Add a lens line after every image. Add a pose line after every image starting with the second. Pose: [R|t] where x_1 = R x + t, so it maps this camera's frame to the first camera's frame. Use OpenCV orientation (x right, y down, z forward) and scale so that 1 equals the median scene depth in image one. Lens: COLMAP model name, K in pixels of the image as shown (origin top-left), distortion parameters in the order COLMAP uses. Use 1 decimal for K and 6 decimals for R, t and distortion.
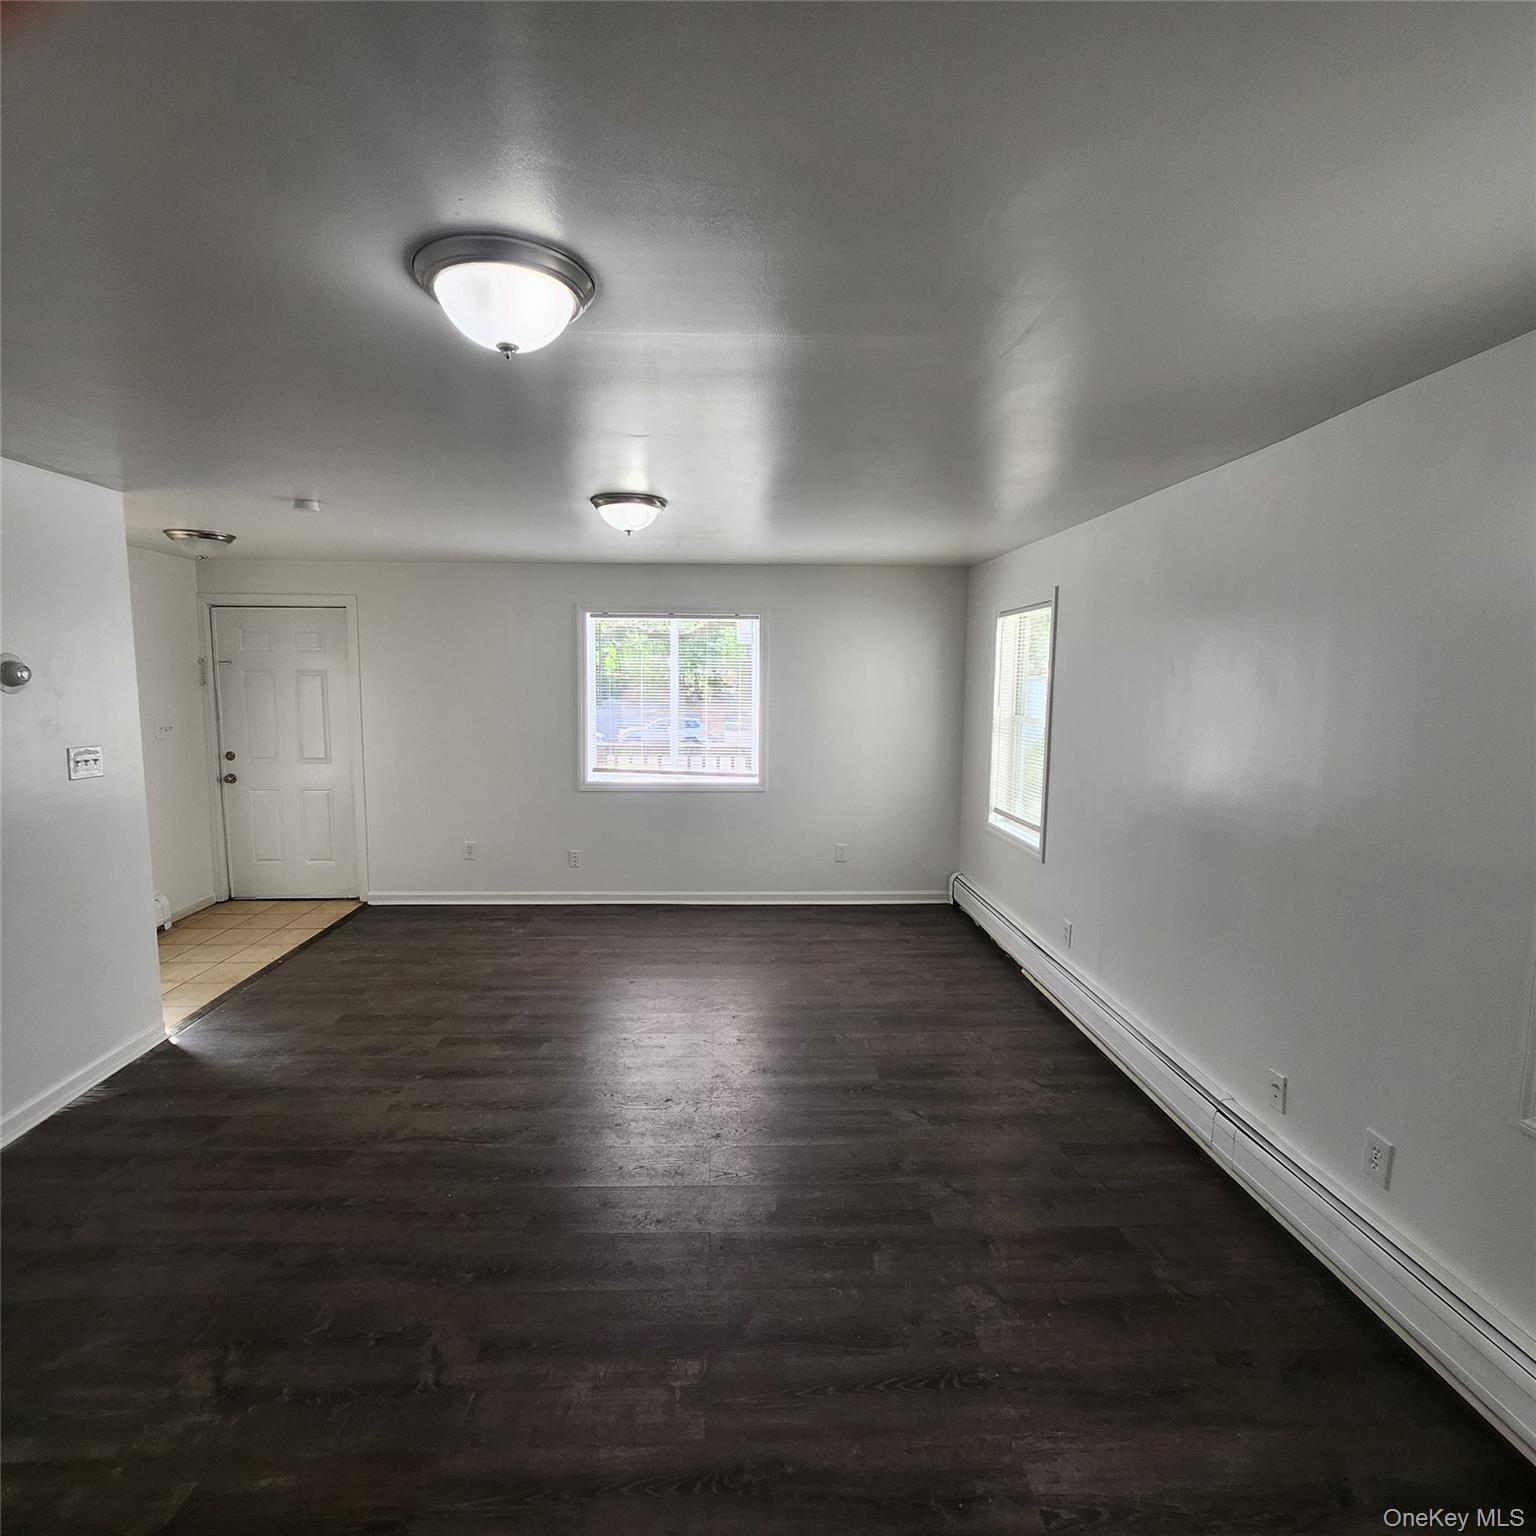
lens RADIAL K [[810.5, 0, 749.1], [0, 810.5, 764.6], [0, 0, 1]] dist [-0.000239, -0.001456]
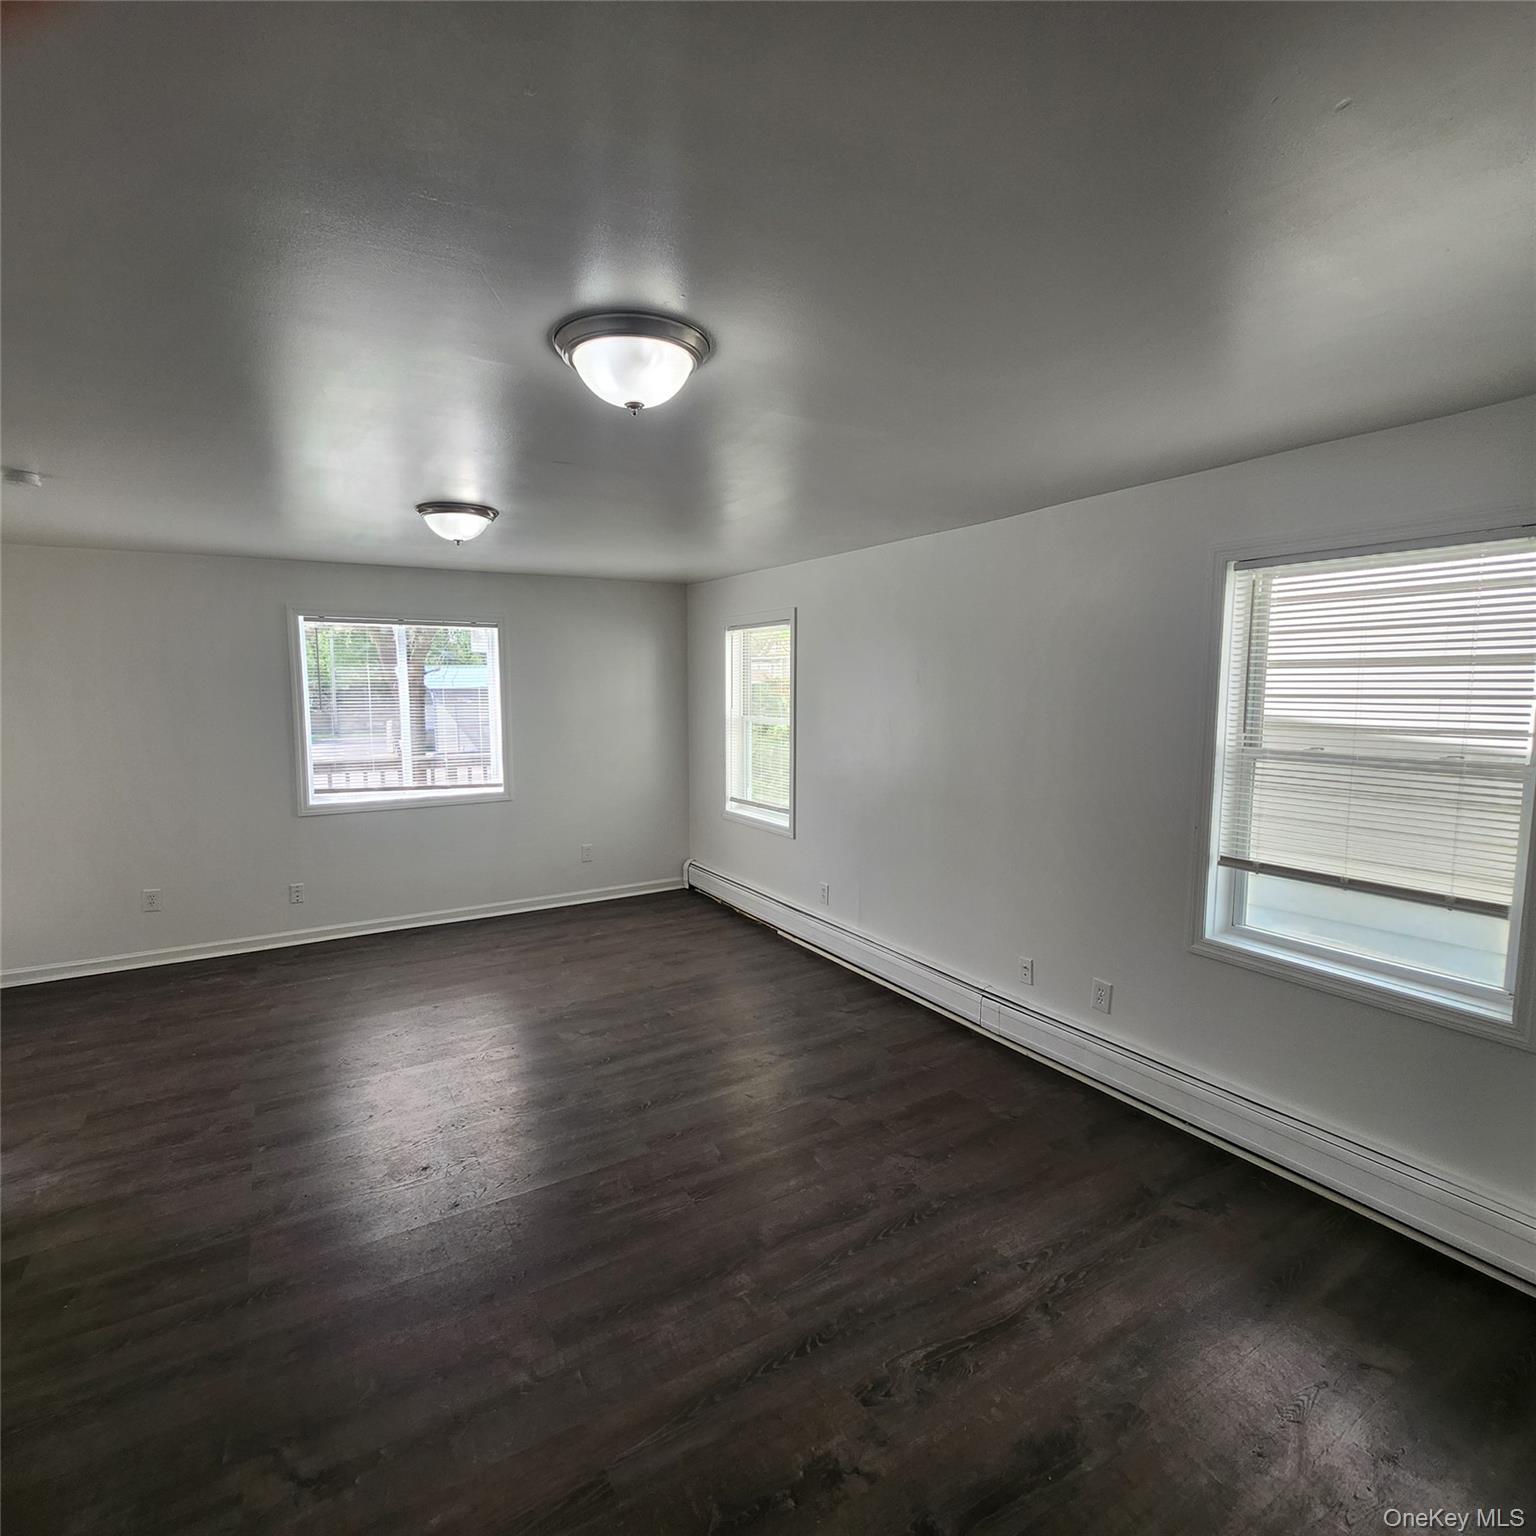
lens RADIAL K [[810.5, 0, 749.1], [0, 810.5, 764.6], [0, 0, 1]] dist [-0.000239, -0.001456]
pose [[0.877182, -0.059478, 0.476461, -0.250546], [0.061469, 0.998044, 0.011422, -0.004896], [-0.476208, 0.019269, 0.879122, -0.021077]]
